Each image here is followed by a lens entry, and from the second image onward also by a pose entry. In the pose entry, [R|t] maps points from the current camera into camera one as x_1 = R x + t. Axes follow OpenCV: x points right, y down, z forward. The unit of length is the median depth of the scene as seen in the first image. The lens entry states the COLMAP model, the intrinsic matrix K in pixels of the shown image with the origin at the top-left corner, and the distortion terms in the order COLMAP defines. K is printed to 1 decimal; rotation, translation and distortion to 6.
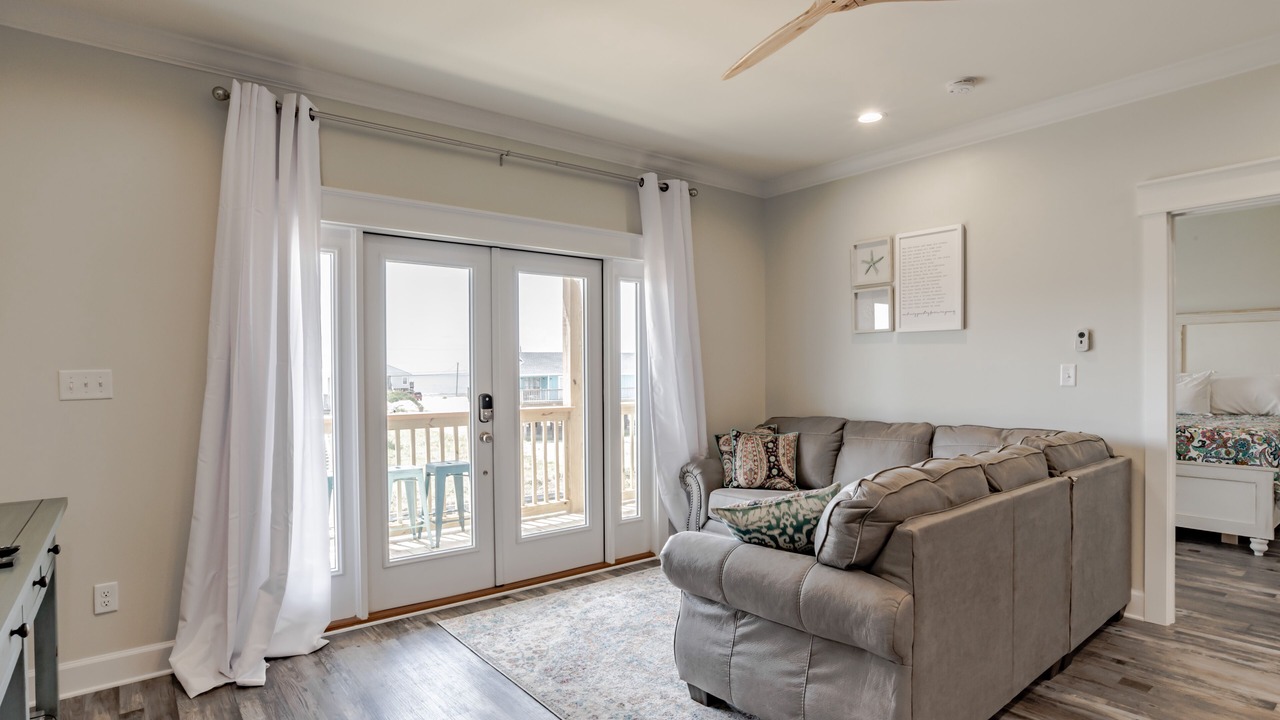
lens RADIAL K [[649.5, 0, 616.2], [0, 649.5, 377.0], [0, 0, 1]] dist [-0.041365, 0.014137]
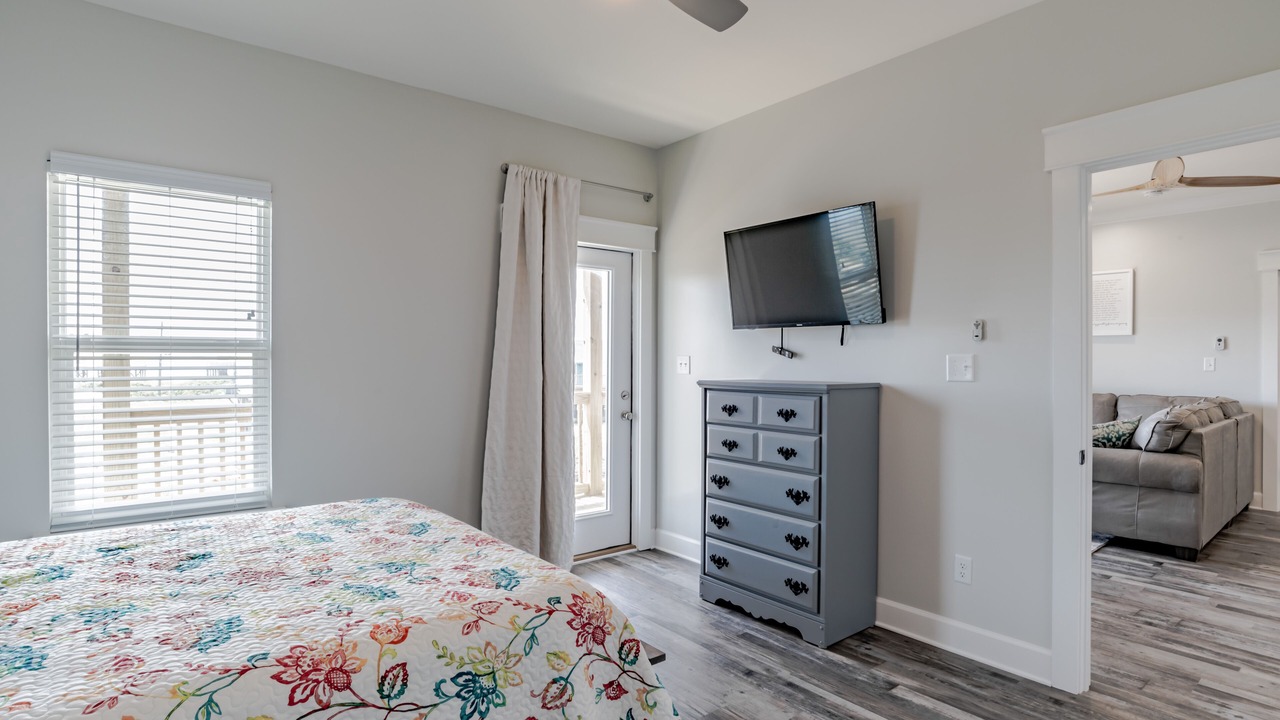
lens RADIAL K [[649.5, 0, 606.6], [0, 649.5, 357.5], [0, 0, 1]] dist [-0.041365, 0.014137]
pose [[0.999959, 0.009005, -0.000444, -1.292466], [-0.009010, 0.999881, -0.012533, 0.021744], [0.000331, 0.012536, 0.999921, -0.964970]]
